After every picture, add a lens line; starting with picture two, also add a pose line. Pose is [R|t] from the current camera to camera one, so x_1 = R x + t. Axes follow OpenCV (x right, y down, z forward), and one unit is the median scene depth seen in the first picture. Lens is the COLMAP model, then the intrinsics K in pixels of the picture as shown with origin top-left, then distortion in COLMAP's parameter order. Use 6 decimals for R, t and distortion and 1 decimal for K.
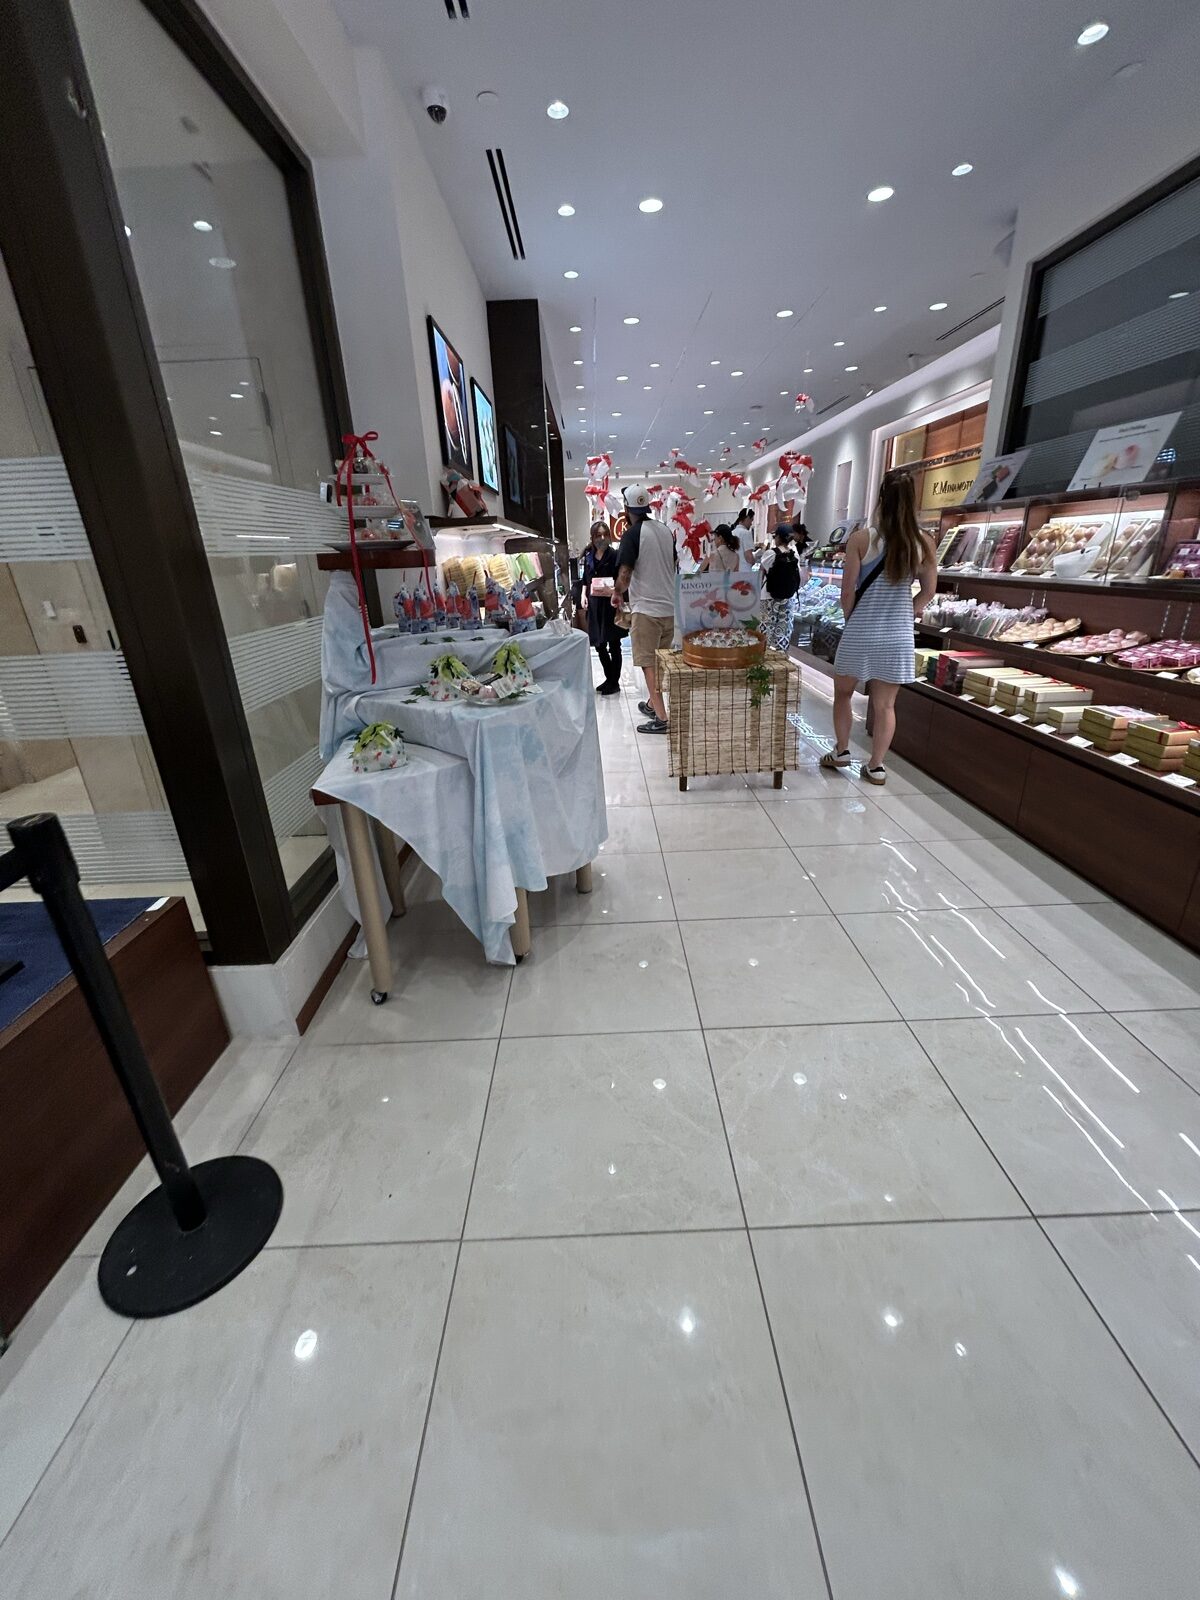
lens RADIAL K [[642.8, 0, 604.9], [0, 642.8, 800.6], [0, 0, 1]] dist [0.000286, -0.000630]
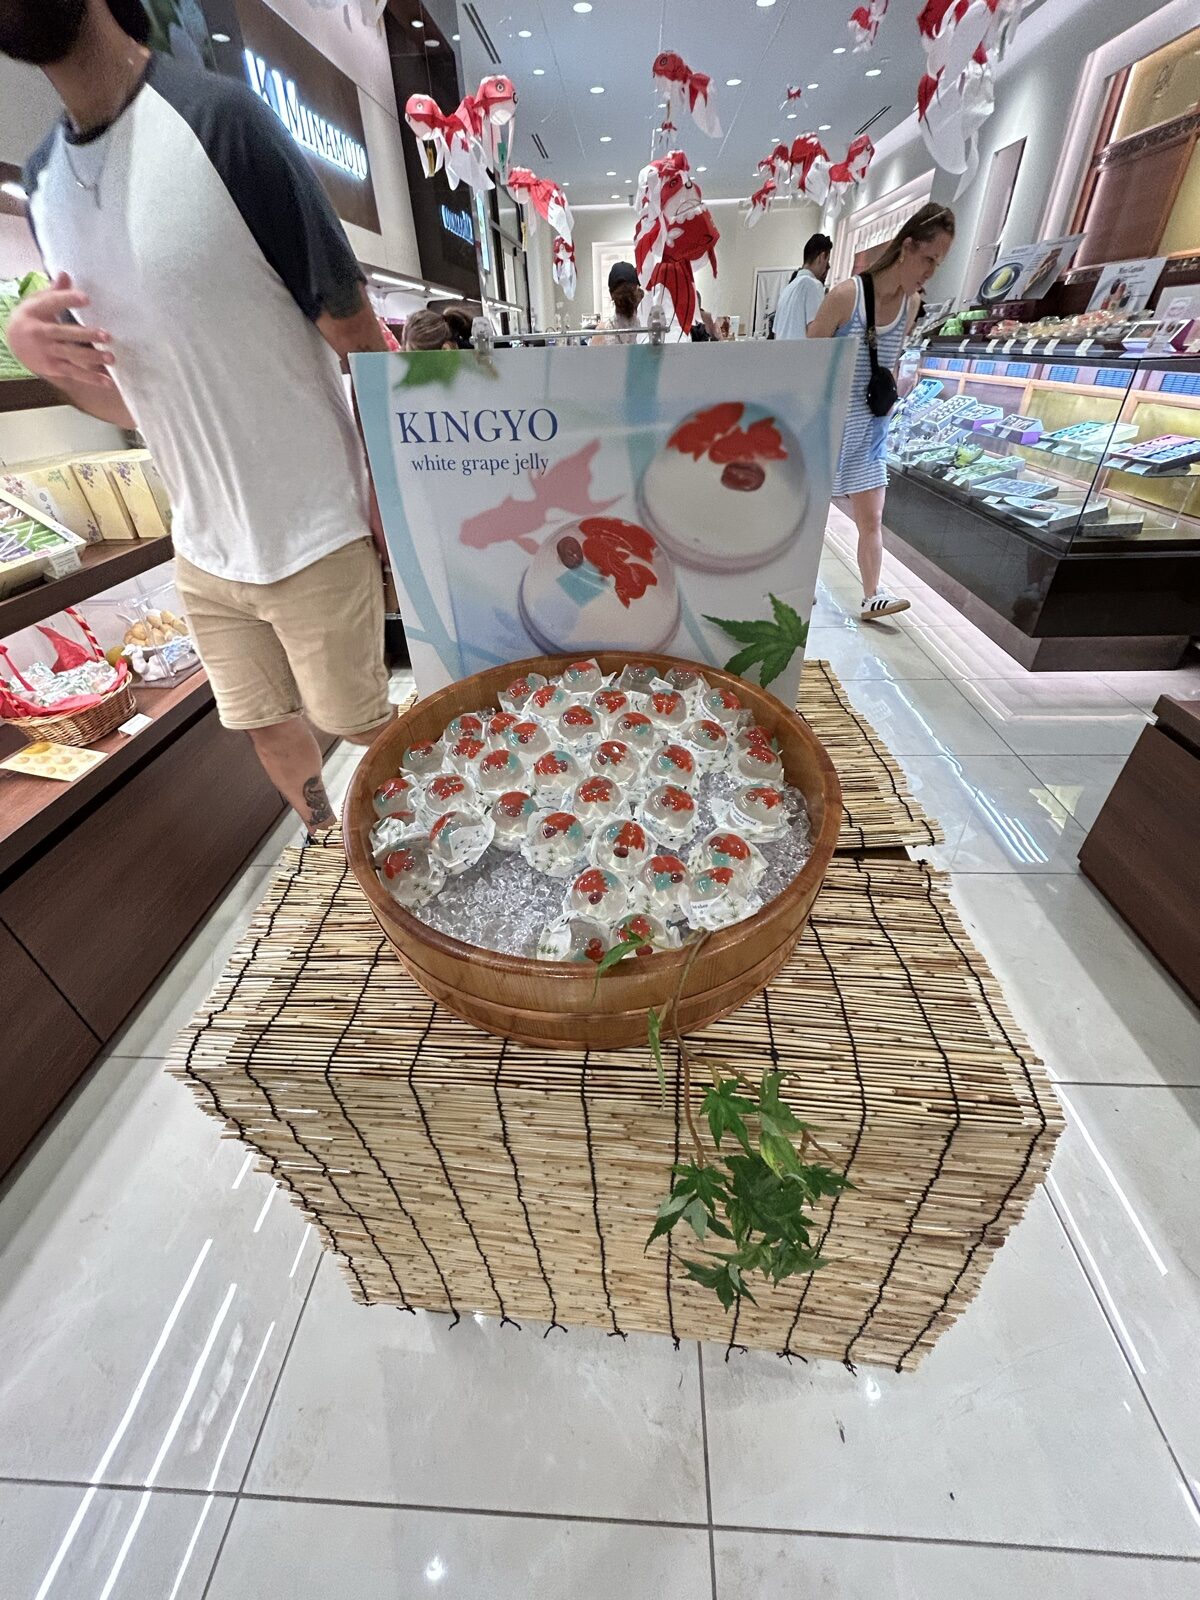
lens RADIAL K [[642.8, 0, 600.3], [0, 642.8, 799.3], [0, 0, 1]] dist [0.000286, -0.000630]
pose [[0.997936, 0.044610, -0.046190, 0.097839], [-0.031799, 0.968221, 0.248068, -0.143714], [0.055789, -0.246087, 0.967641, 0.413266]]
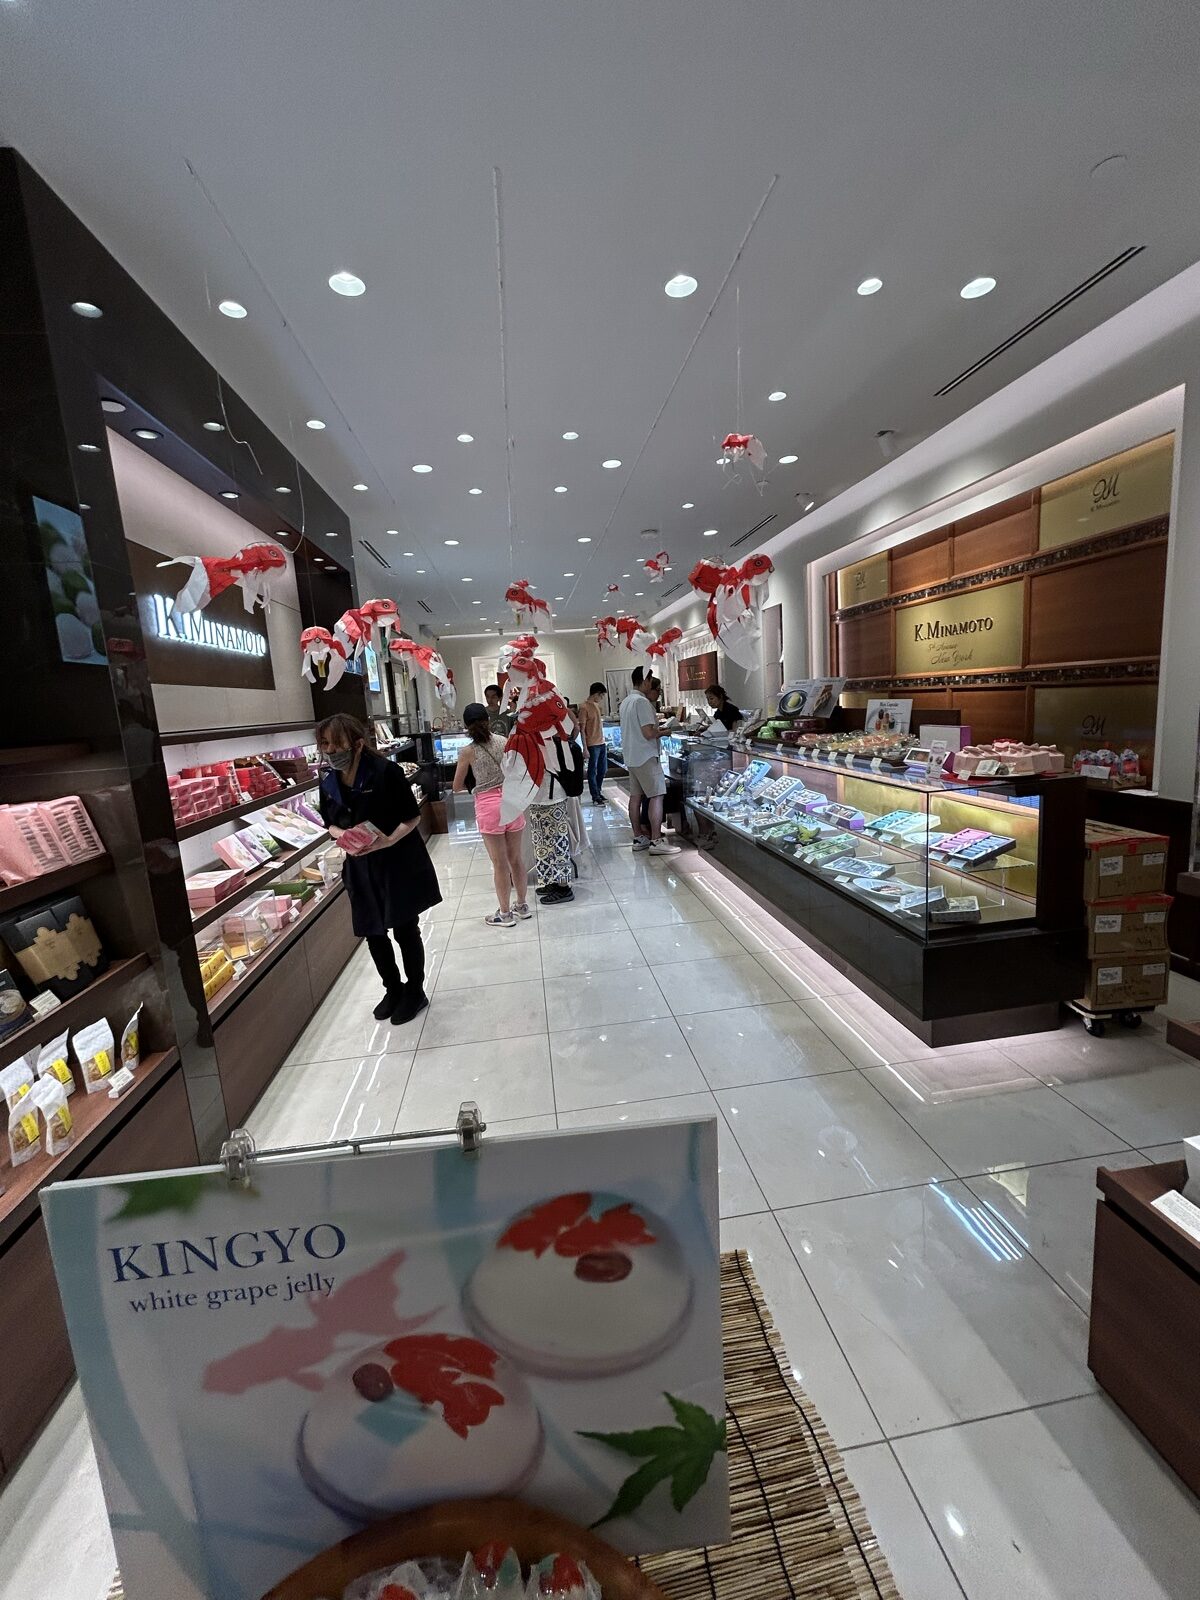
lens RADIAL K [[642.8, 0, 601.0], [0, 642.8, 796.4], [0, 0, 1]] dist [0.000286, -0.000630]
pose [[0.993308, -0.045307, 0.106242, 0.106762], [0.067971, 0.973002, -0.220562, -0.201243], [-0.093381, 0.226308, 0.969569, 0.436616]]
